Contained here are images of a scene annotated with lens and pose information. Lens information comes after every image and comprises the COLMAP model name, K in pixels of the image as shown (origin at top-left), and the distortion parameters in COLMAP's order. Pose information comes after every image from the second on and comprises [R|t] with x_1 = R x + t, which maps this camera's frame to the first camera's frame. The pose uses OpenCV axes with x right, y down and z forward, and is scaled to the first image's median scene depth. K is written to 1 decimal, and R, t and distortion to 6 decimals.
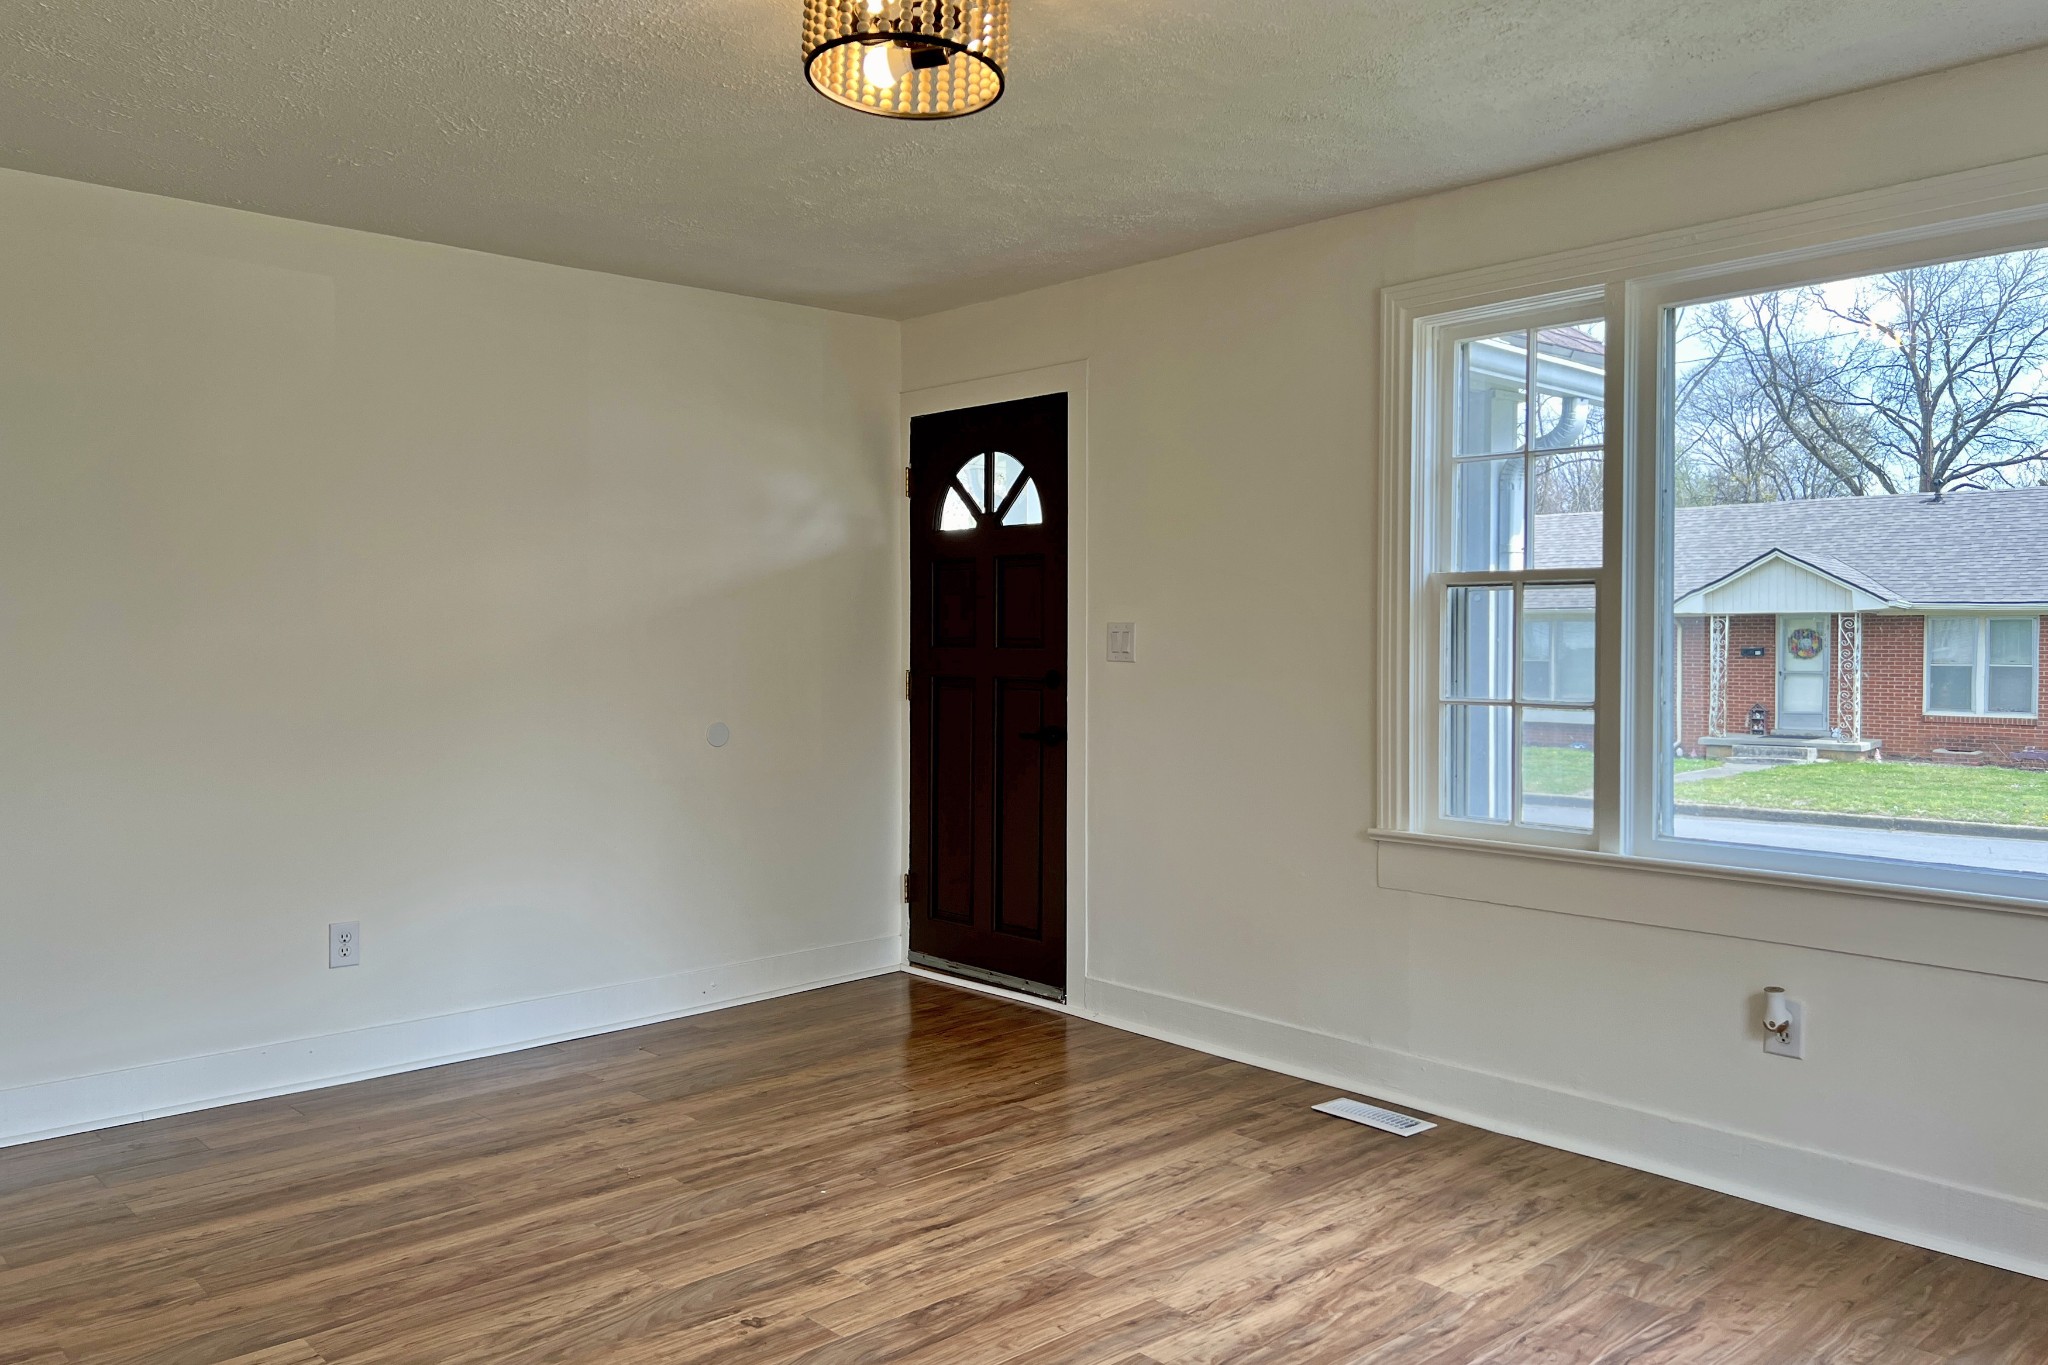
lens RADIAL K [[1551.6, 0, 1092.0], [0, 1551.6, 728.4], [0, 0, 1]] dist [0.048054, -0.025821]
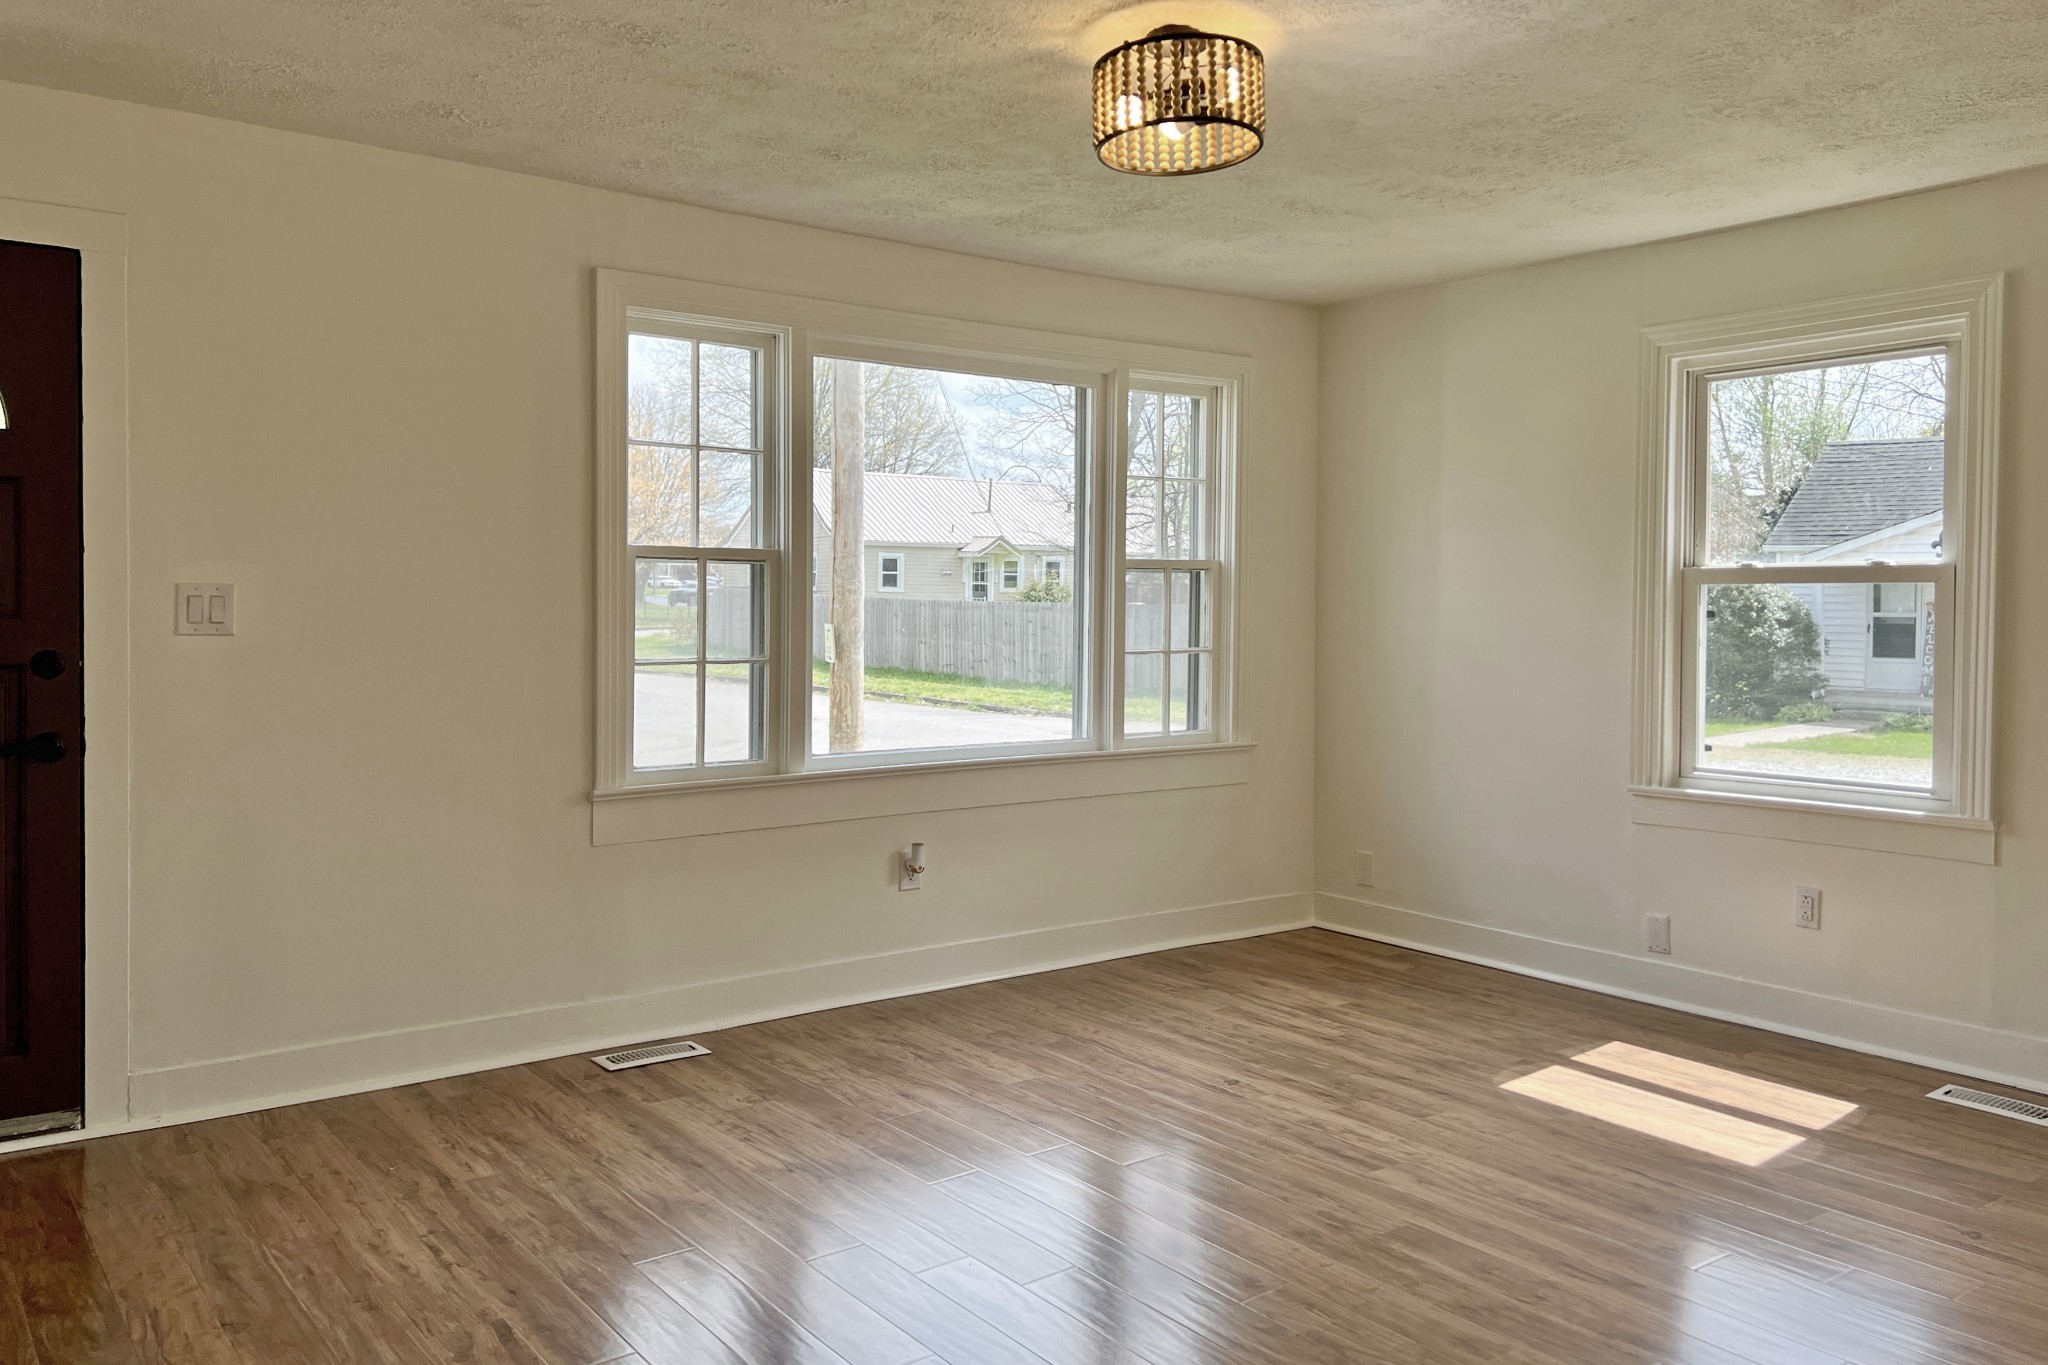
lens RADIAL K [[1551.6, 0, 1024.6], [0, 1551.6, 678.3], [0, 0, 1]] dist [0.048054, -0.025821]
pose [[0.109741, -0.056459, 0.992355, -0.878262], [0.049935, 0.997438, 0.051226, -0.052081], [-0.992705, 0.043932, 0.112279, 0.650762]]
